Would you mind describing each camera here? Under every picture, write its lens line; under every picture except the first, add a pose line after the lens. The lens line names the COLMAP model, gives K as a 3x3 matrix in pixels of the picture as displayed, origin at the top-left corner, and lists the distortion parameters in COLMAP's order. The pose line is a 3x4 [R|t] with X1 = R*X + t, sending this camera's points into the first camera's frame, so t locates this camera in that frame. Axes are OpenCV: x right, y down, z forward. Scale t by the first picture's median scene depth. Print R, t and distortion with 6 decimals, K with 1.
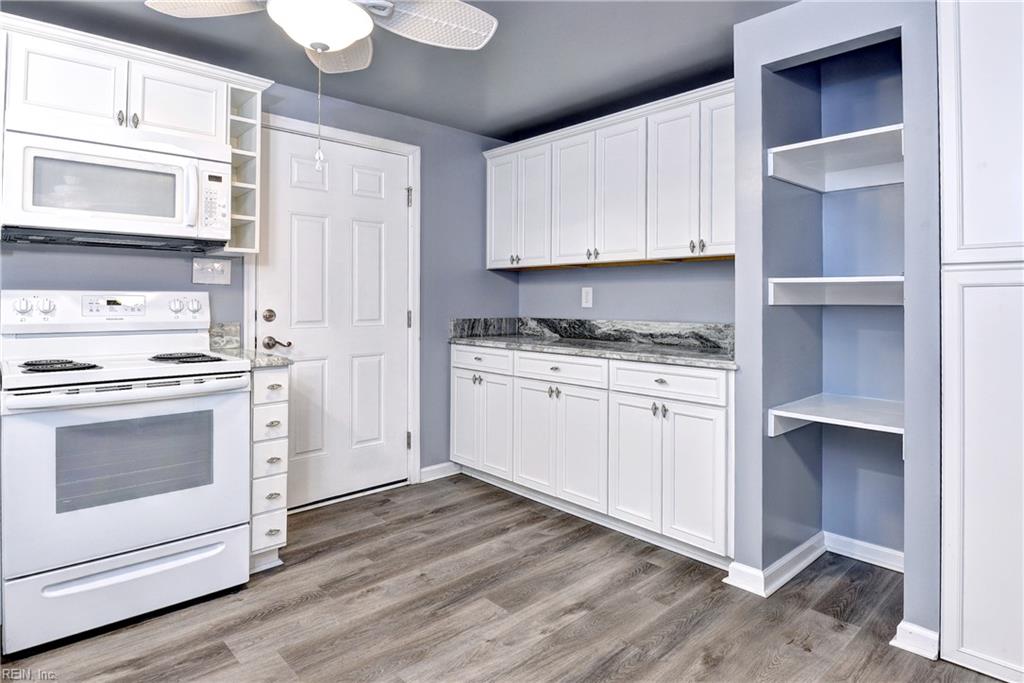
lens RADIAL K [[571.6, 0, 513.7], [0, 571.6, 300.0], [0, 0, 1]] dist [-0.003709, -0.000884]
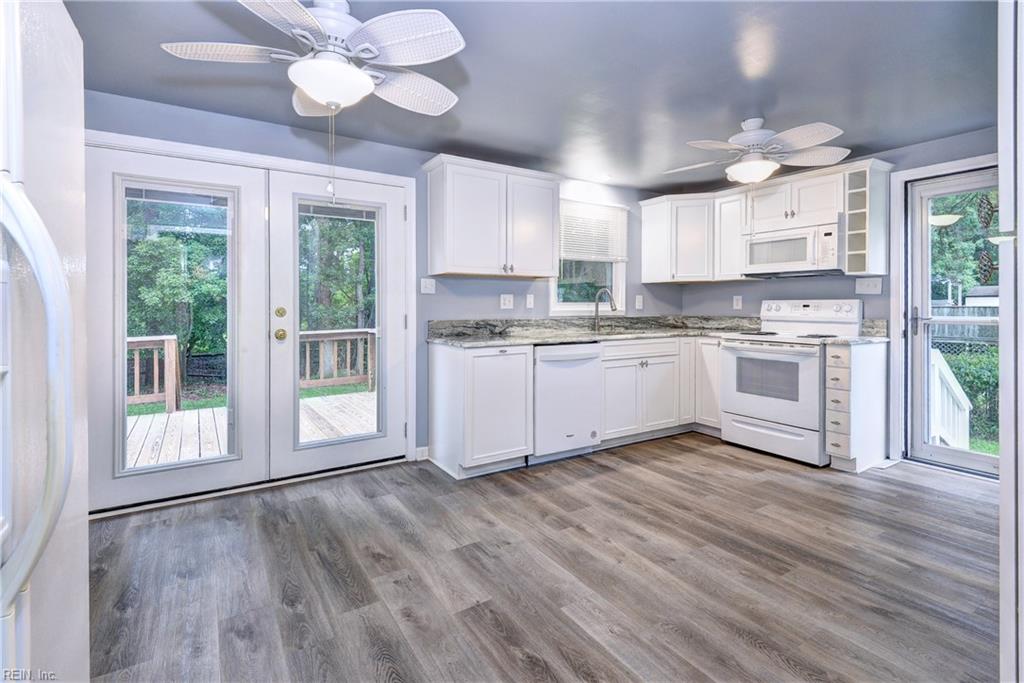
lens RADIAL K [[491.1, 0, 513.8], [0, 491.1, 310.1], [0, 0, 1]] dist [0.002088, 0.000278]
pose [[-0.185758, 0.005998, -0.982577, 1.262888], [0.002014, 0.999982, 0.005723, 0.007463], [0.982593, -0.000916, -0.185767, 0.384542]]
